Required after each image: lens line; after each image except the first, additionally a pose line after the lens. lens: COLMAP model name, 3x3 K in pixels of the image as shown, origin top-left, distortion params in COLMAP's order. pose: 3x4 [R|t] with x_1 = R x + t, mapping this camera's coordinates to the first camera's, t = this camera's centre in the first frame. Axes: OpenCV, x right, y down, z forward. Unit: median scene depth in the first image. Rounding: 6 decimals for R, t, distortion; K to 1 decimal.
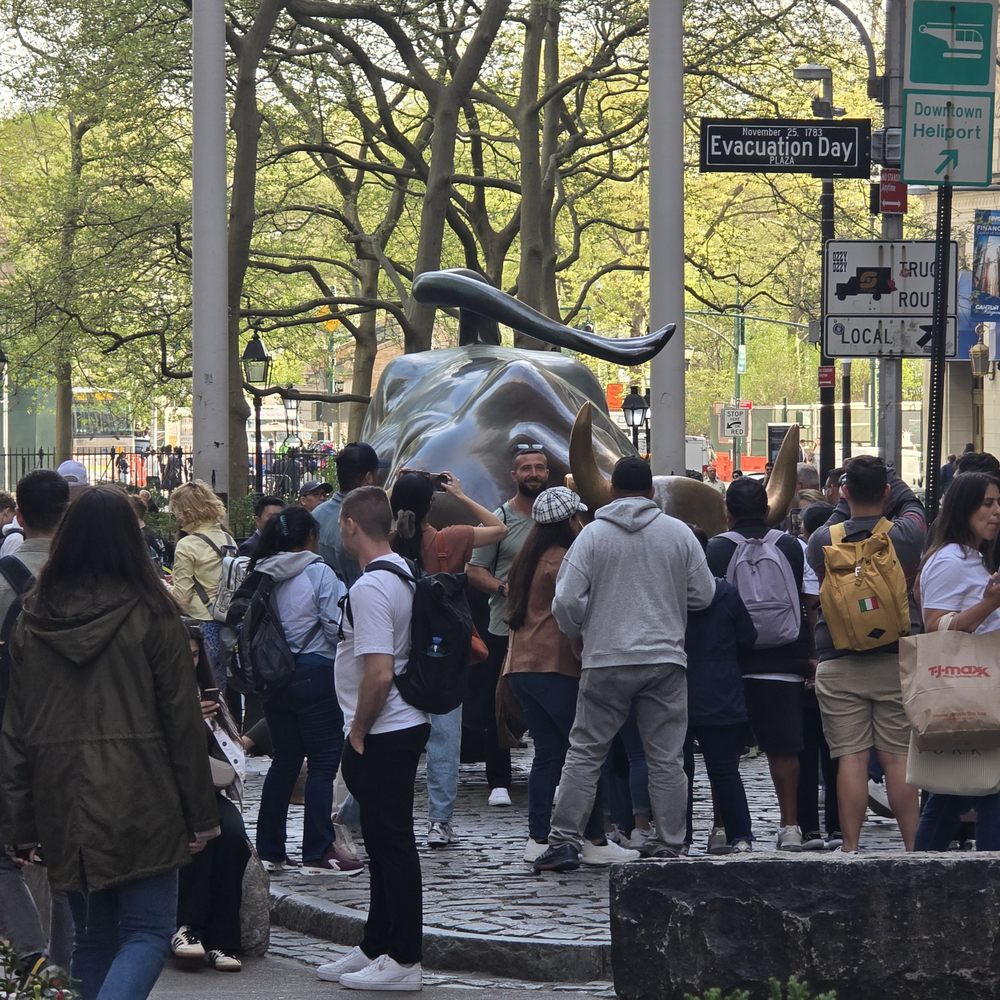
lens RADIAL K [[4542.5, 0, 500.0], [0, 4542.5, 498.3], [0, 0, 1]] dist [0.179996, 0.000000]
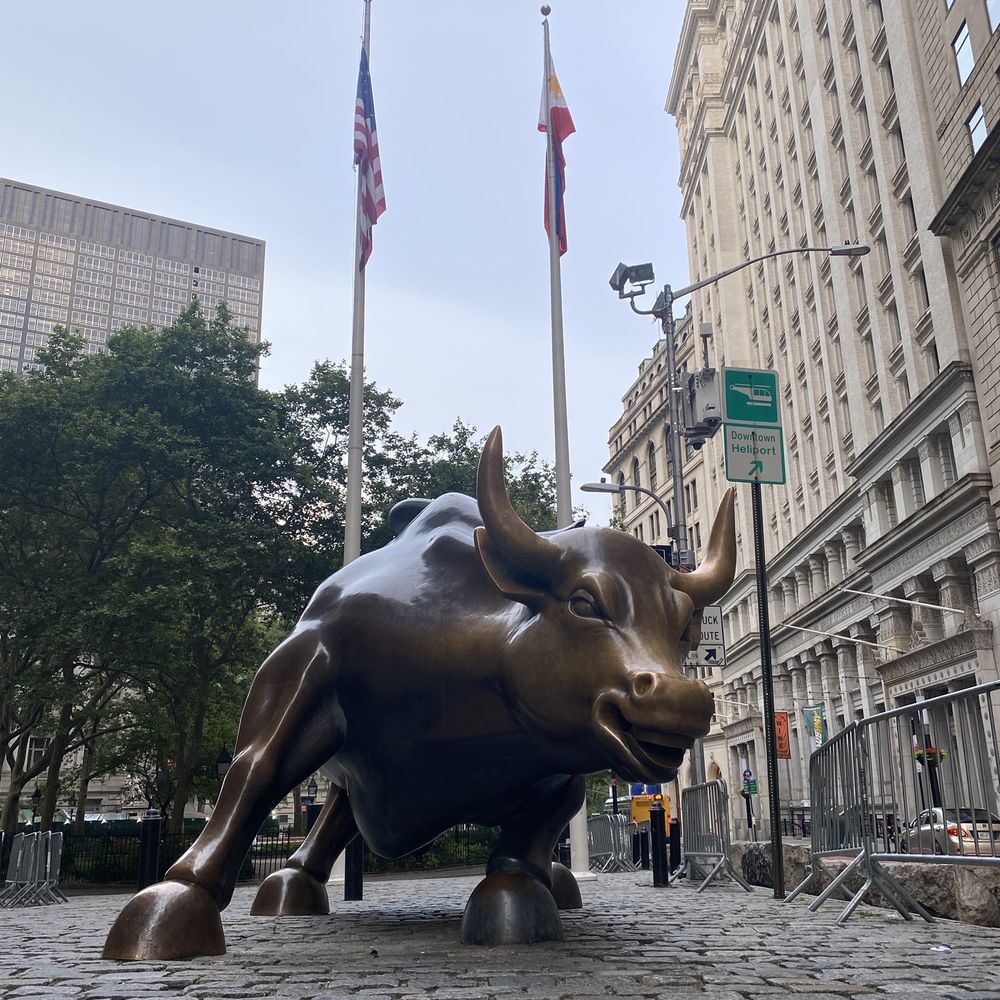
lens RADIAL K [[967.4, 0, 505.1], [0, 967.4, 509.1], [0, 0, 1]] dist [0.023985, 0.000000]
pose [[0.999645, -0.020076, -0.017513, 0.017381], [0.013445, 0.947684, -0.318927, 0.035002], [0.023000, 0.318579, 0.947617, 0.599605]]
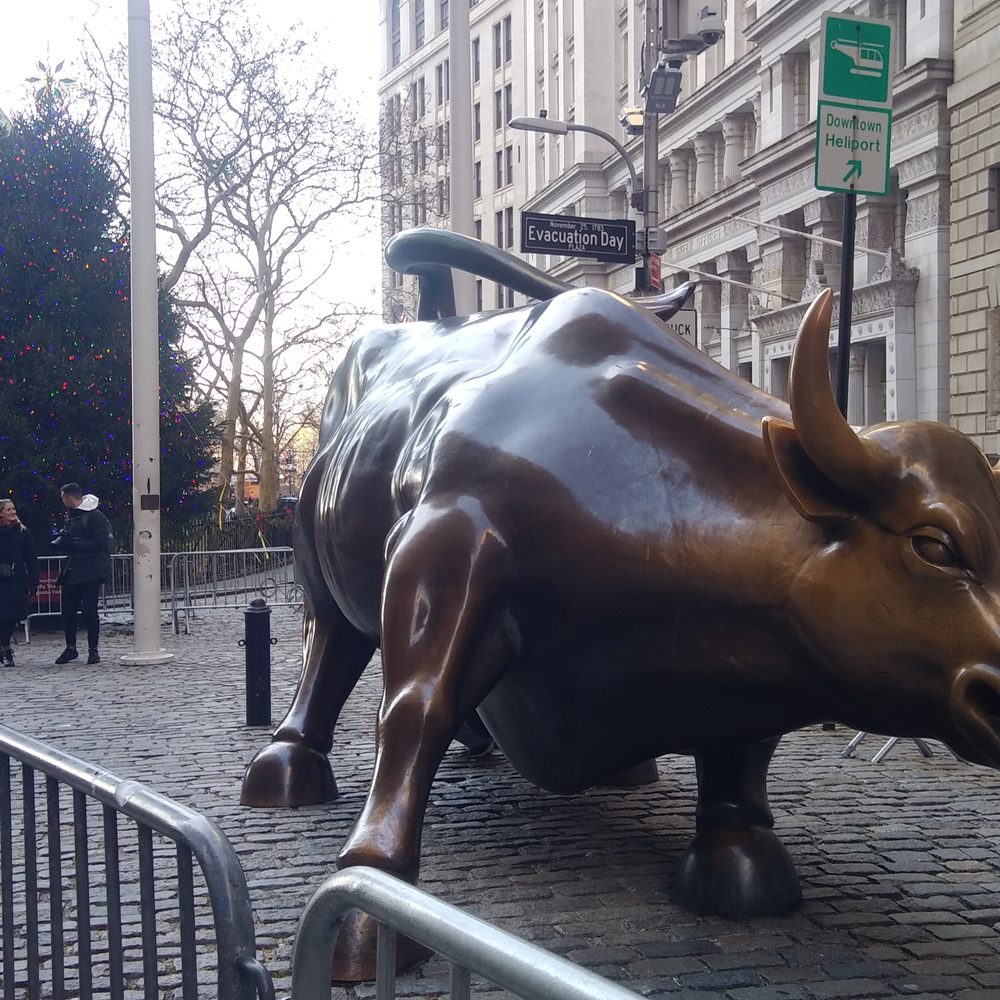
lens RADIAL K [[1388.3, 0, 505.9], [0, 1388.3, 480.4], [0, 0, 1]] dist [0.110575, 0.000000]
pose [[0.981714, -0.004205, 0.190313, -0.039899], [0.008129, 0.999770, -0.019845, 0.004637], [-0.190186, 0.021029, 0.981523, 0.593574]]
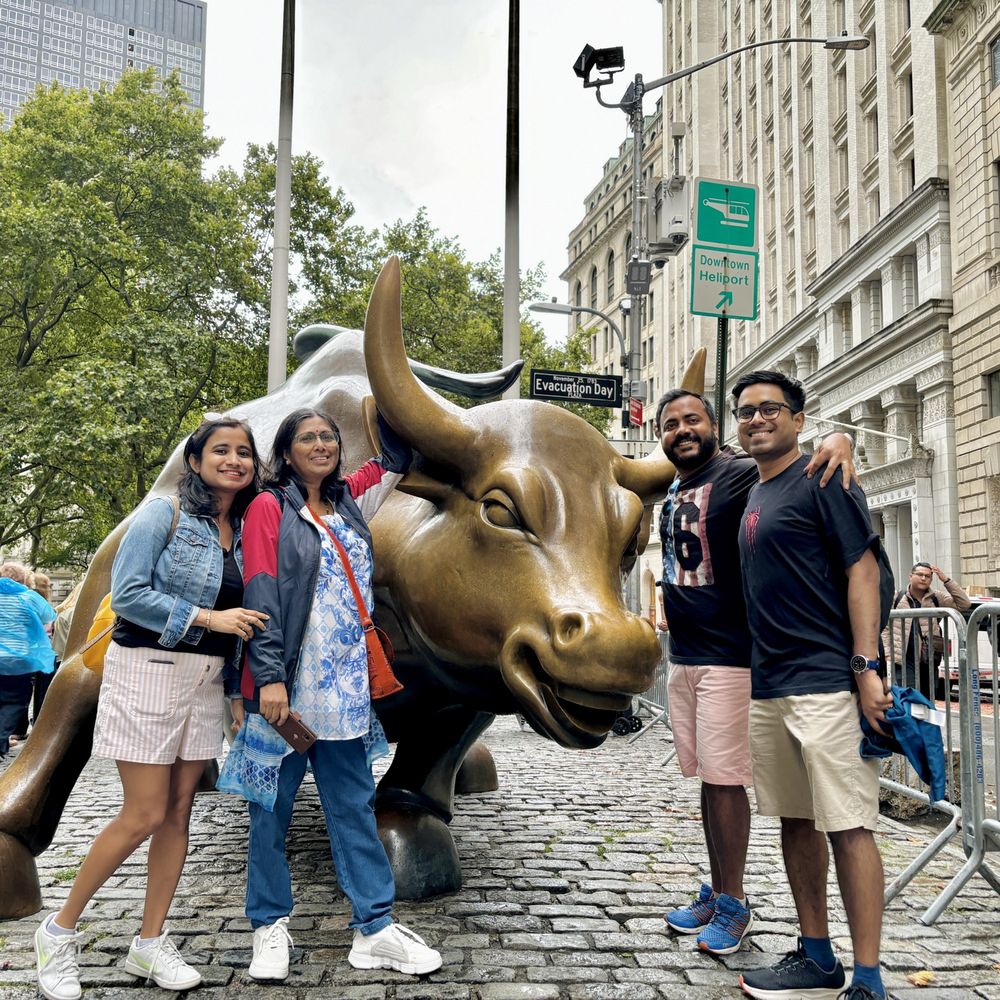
lens RADIAL K [[967.4, 0, 502.5], [0, 967.4, 504.7], [0, 0, 1]] dist [0.023985, 0.000000]
pose [[0.999411, 0.015691, 0.030526, 0.022193], [-0.011591, 0.991430, -0.130125, 0.019577], [-0.032306, 0.129694, 0.991028, 0.627712]]
